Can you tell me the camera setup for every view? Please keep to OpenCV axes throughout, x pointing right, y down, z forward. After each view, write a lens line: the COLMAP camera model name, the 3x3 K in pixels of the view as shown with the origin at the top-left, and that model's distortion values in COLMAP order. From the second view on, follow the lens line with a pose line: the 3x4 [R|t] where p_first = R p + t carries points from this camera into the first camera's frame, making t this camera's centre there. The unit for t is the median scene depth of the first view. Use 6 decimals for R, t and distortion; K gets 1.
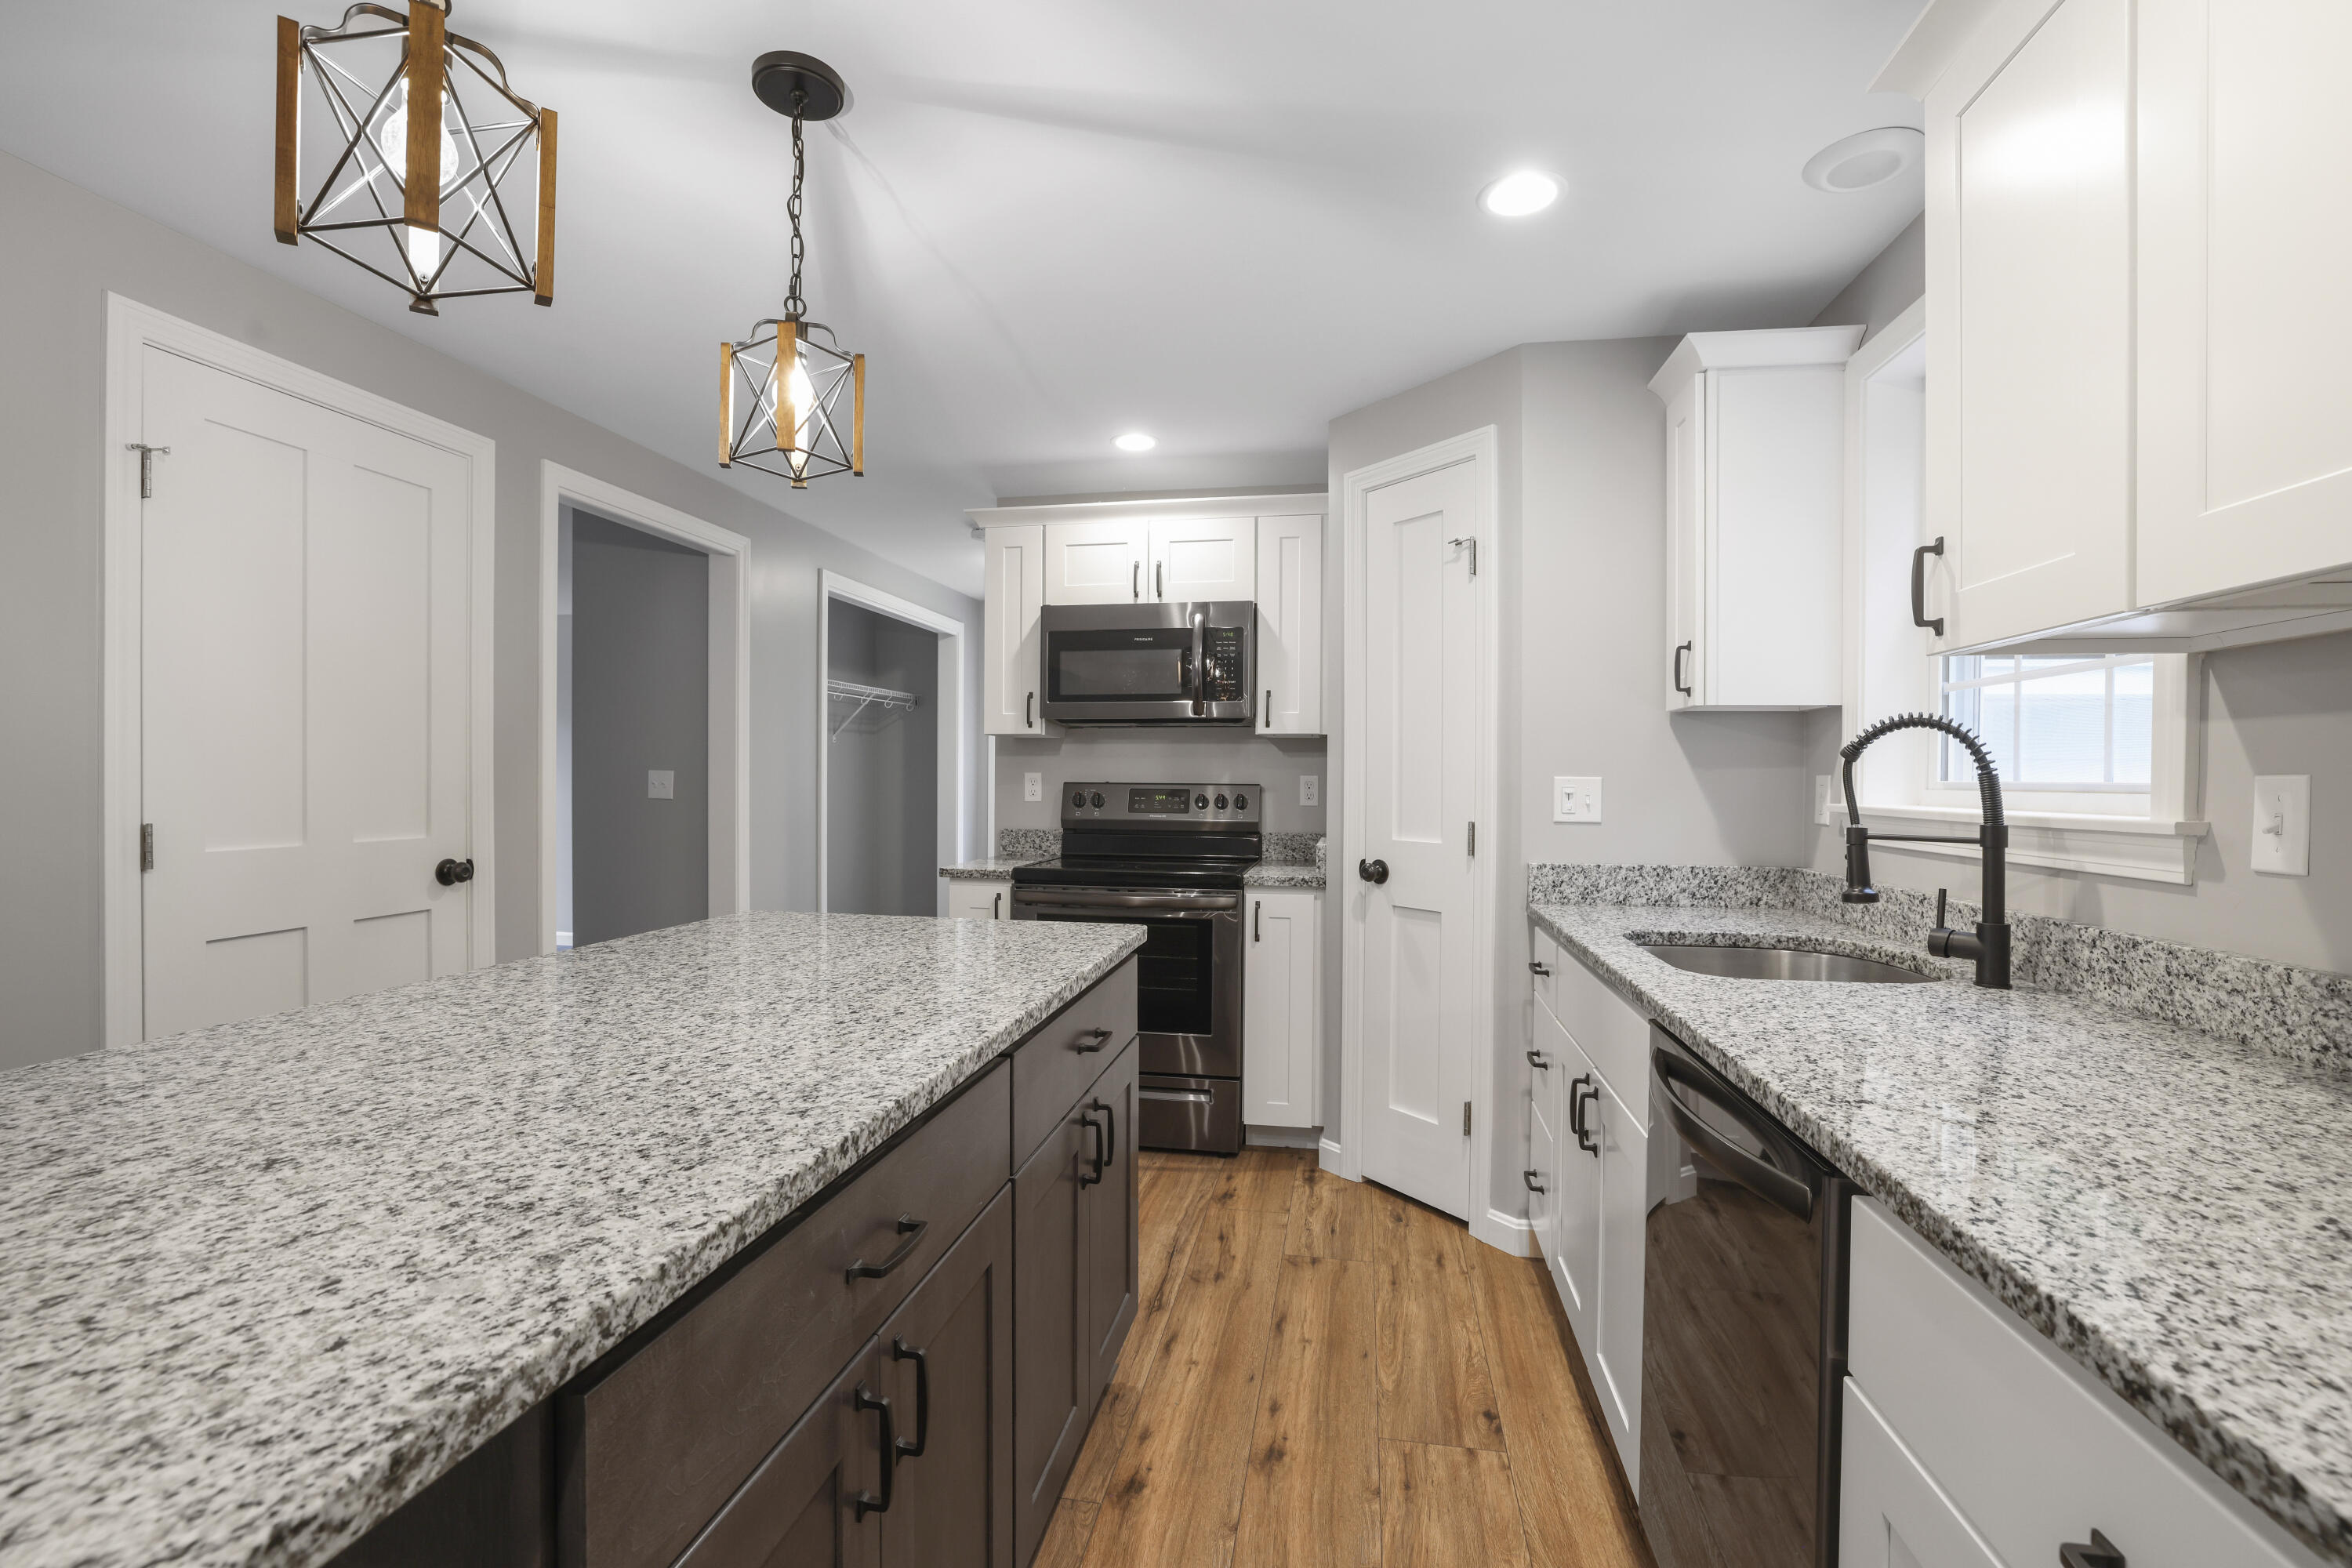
lens RADIAL K [[1010.5, 0, 1176.0], [0, 1010.5, 784.0], [0, 0, 1]] dist [-0.000254, 0.000107]
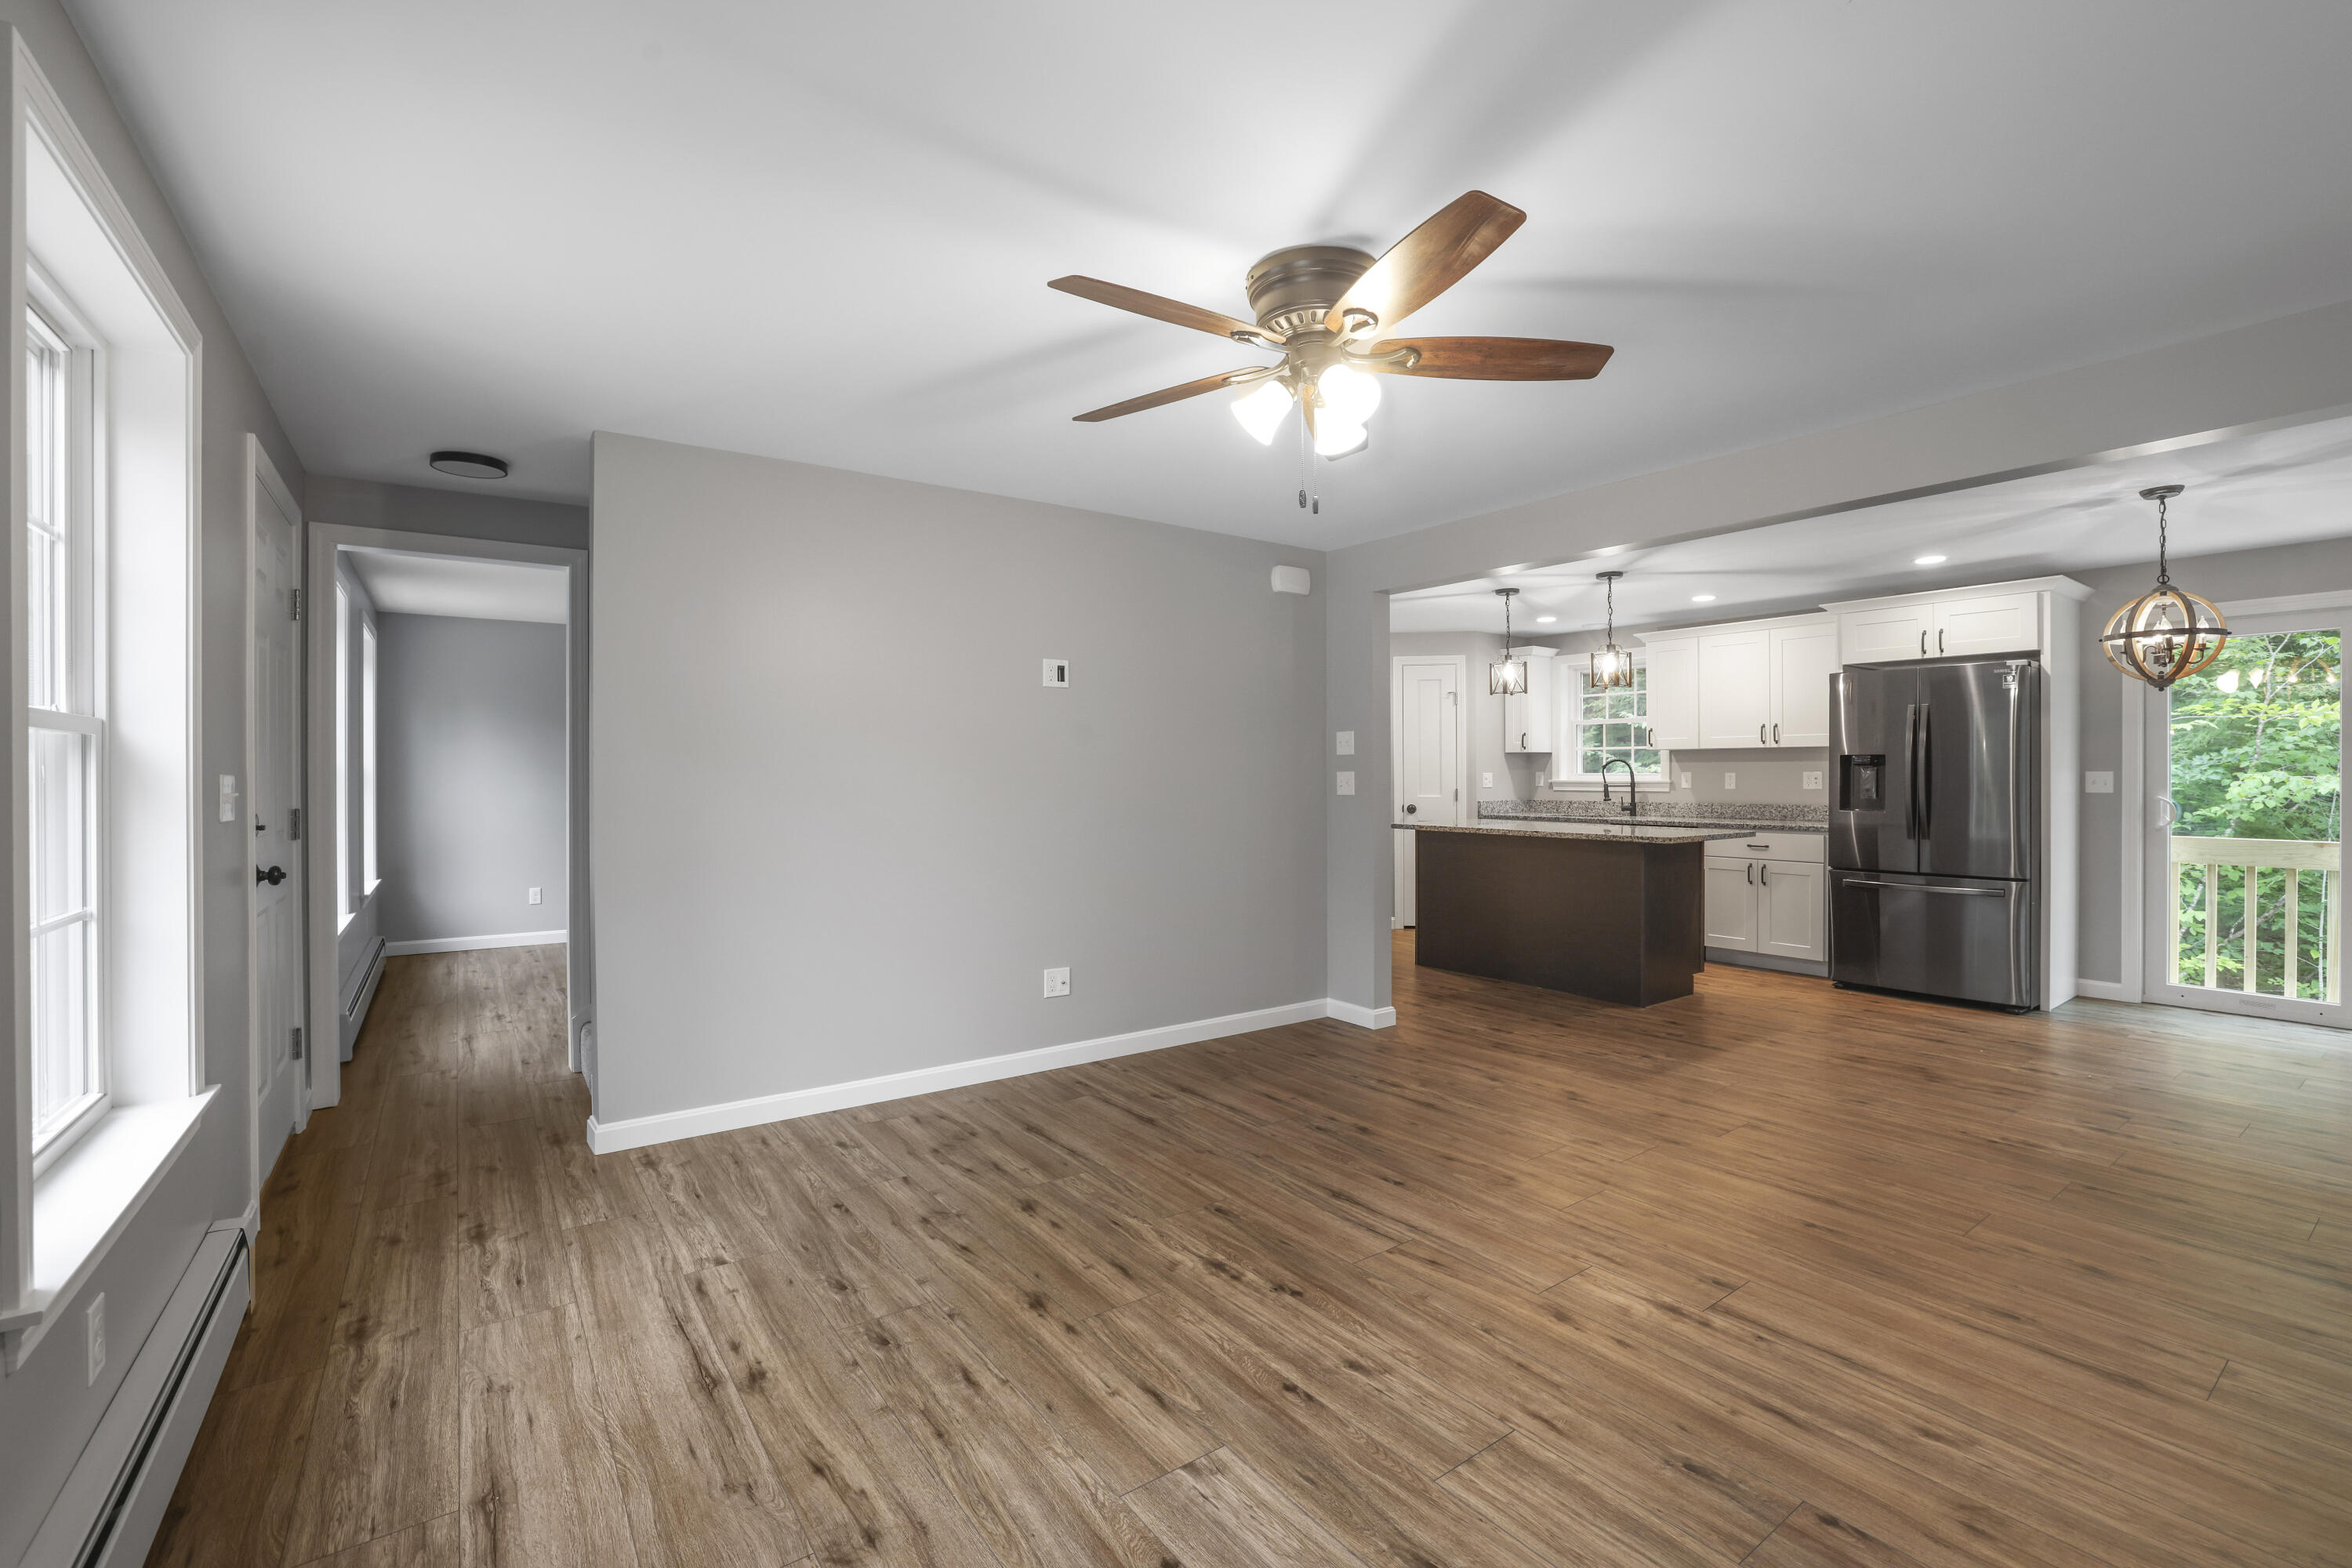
lens RADIAL K [[1010.5, 0, 1176.0], [0, 1010.5, 784.0], [0, 0, 1]] dist [-0.000254, 0.000107]
pose [[0.707897, -0.009639, 0.706250, -4.065141], [0.006471, 0.999953, 0.007162, -0.001029], [-0.706286, -0.000500, 0.707927, -0.865873]]
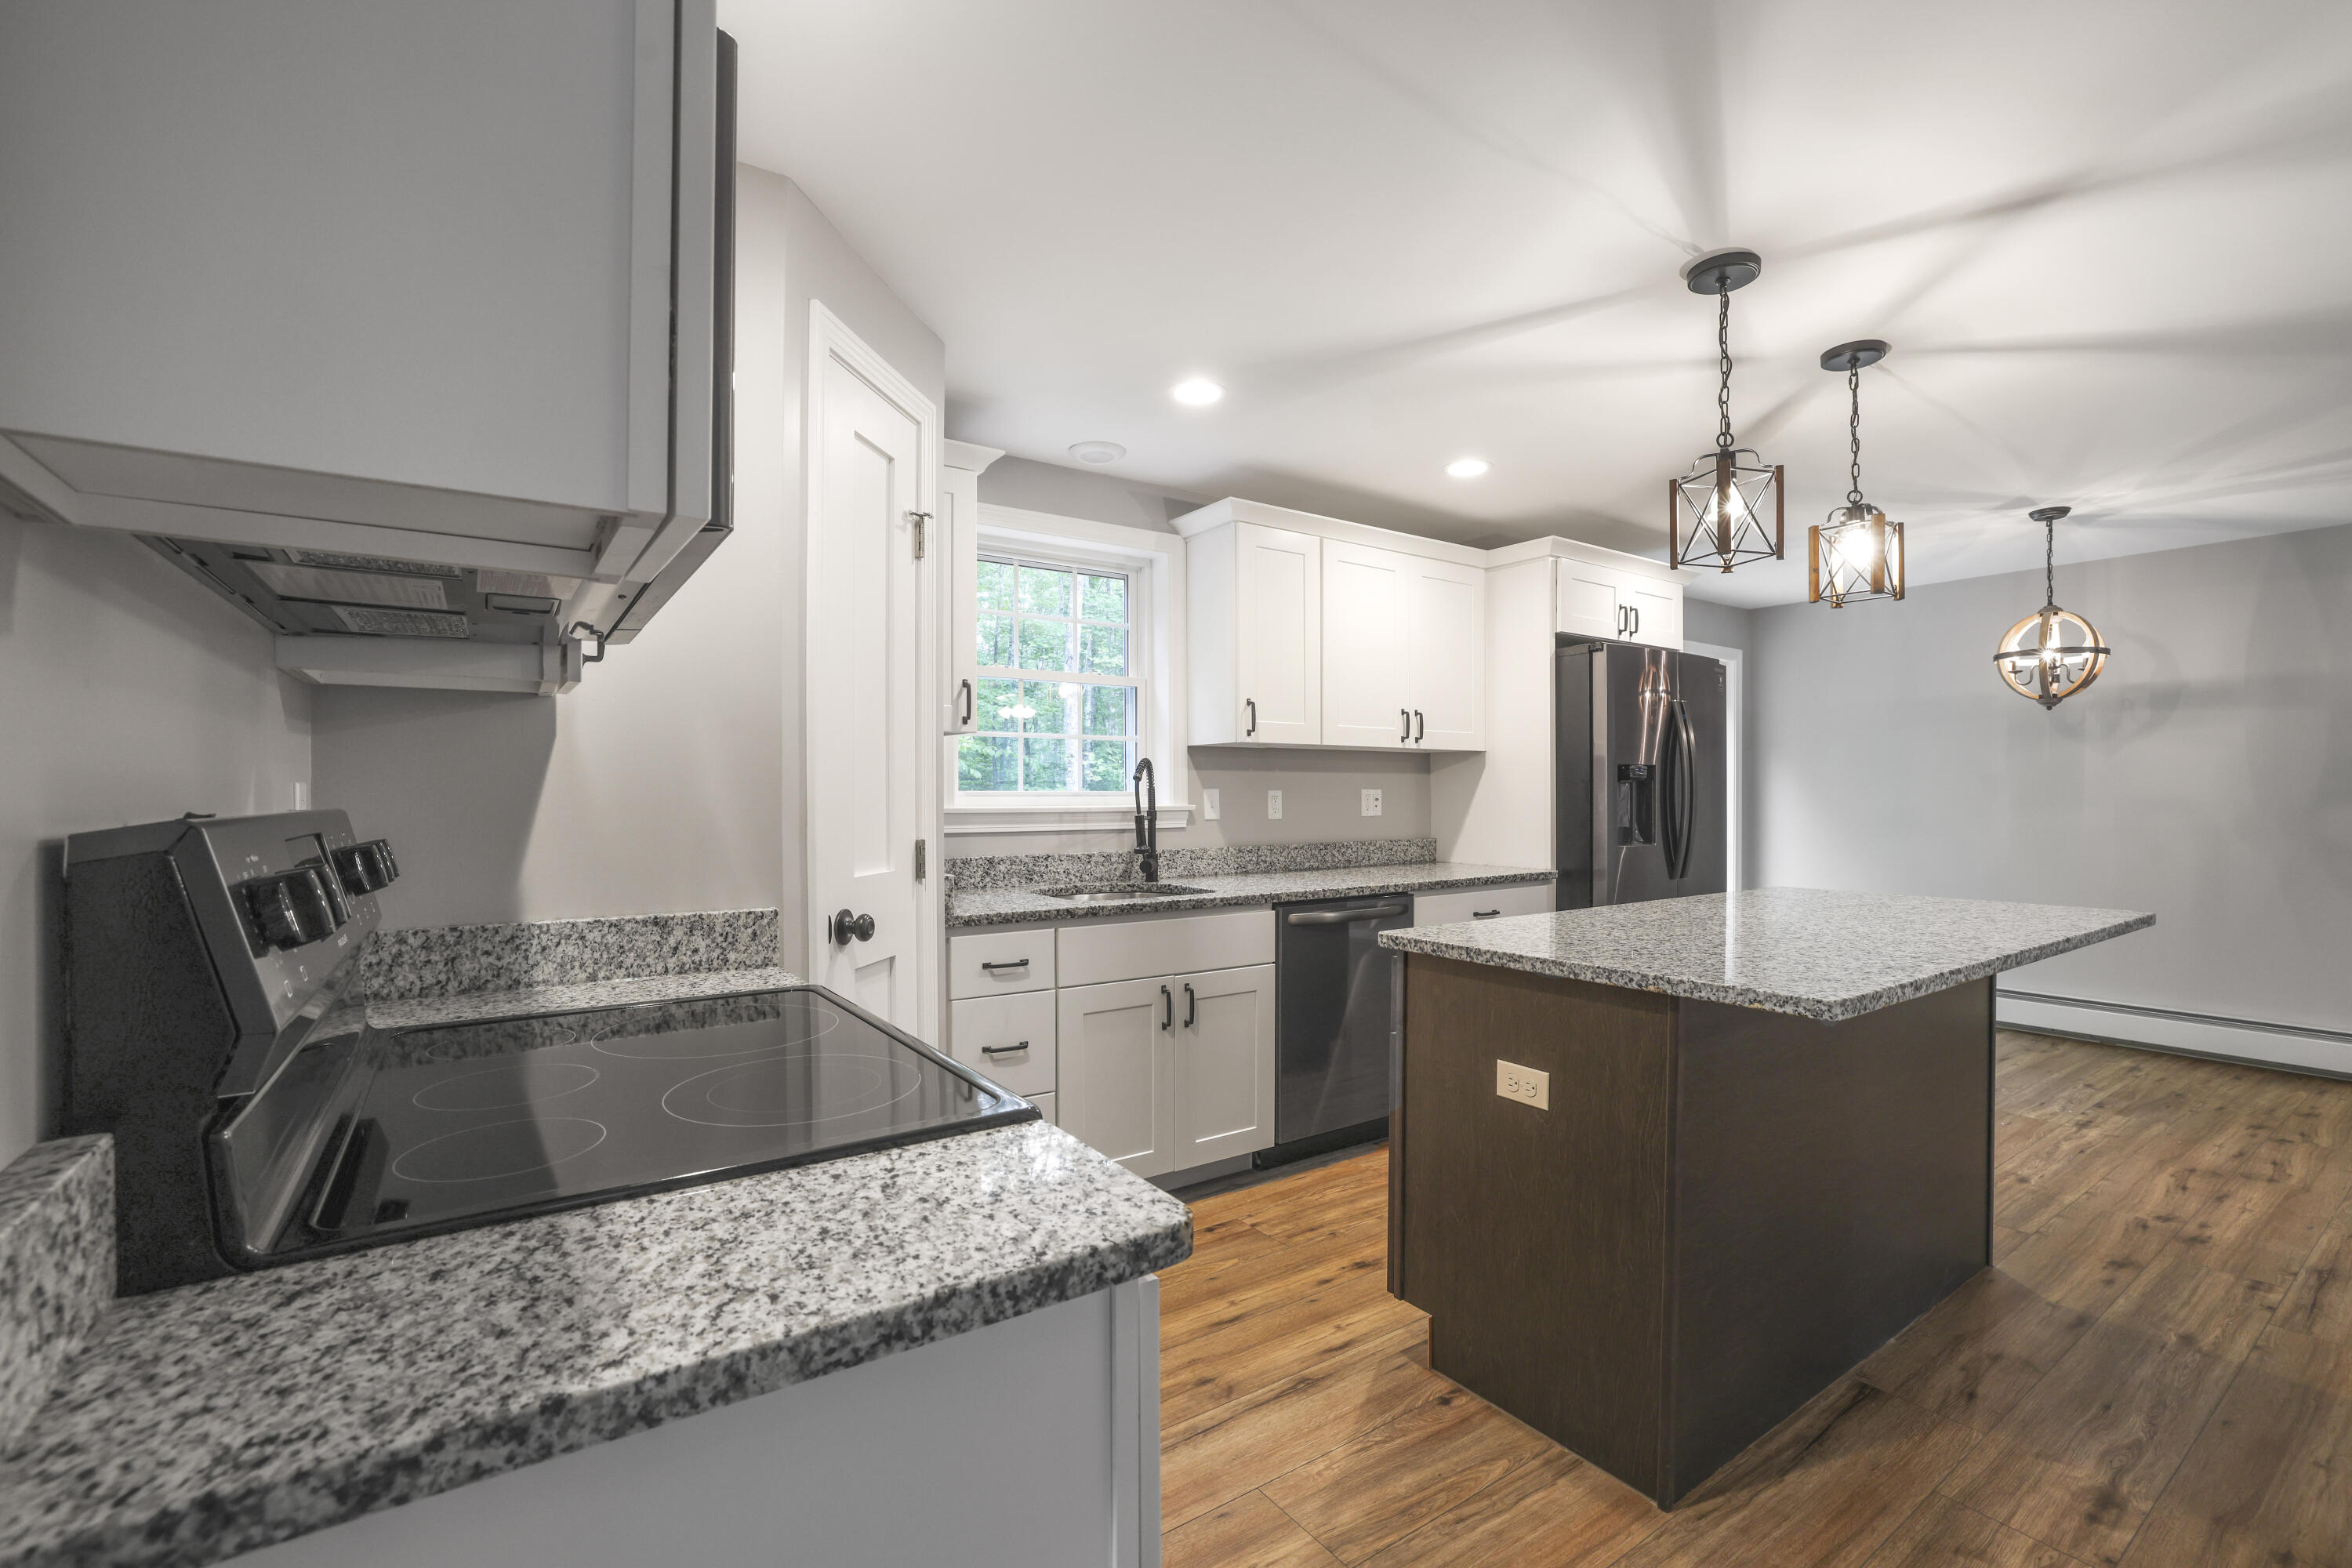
lens RADIAL K [[1010.5, 0, 1176.0], [0, 1010.5, 784.0], [0, 0, 1]] dist [-0.000254, 0.000107]
pose [[-0.696671, -0.002457, 0.717386, -0.838757], [-0.001347, 0.999997, 0.002117, -0.024557], [-0.717389, 0.000509, -0.696672, 2.464833]]
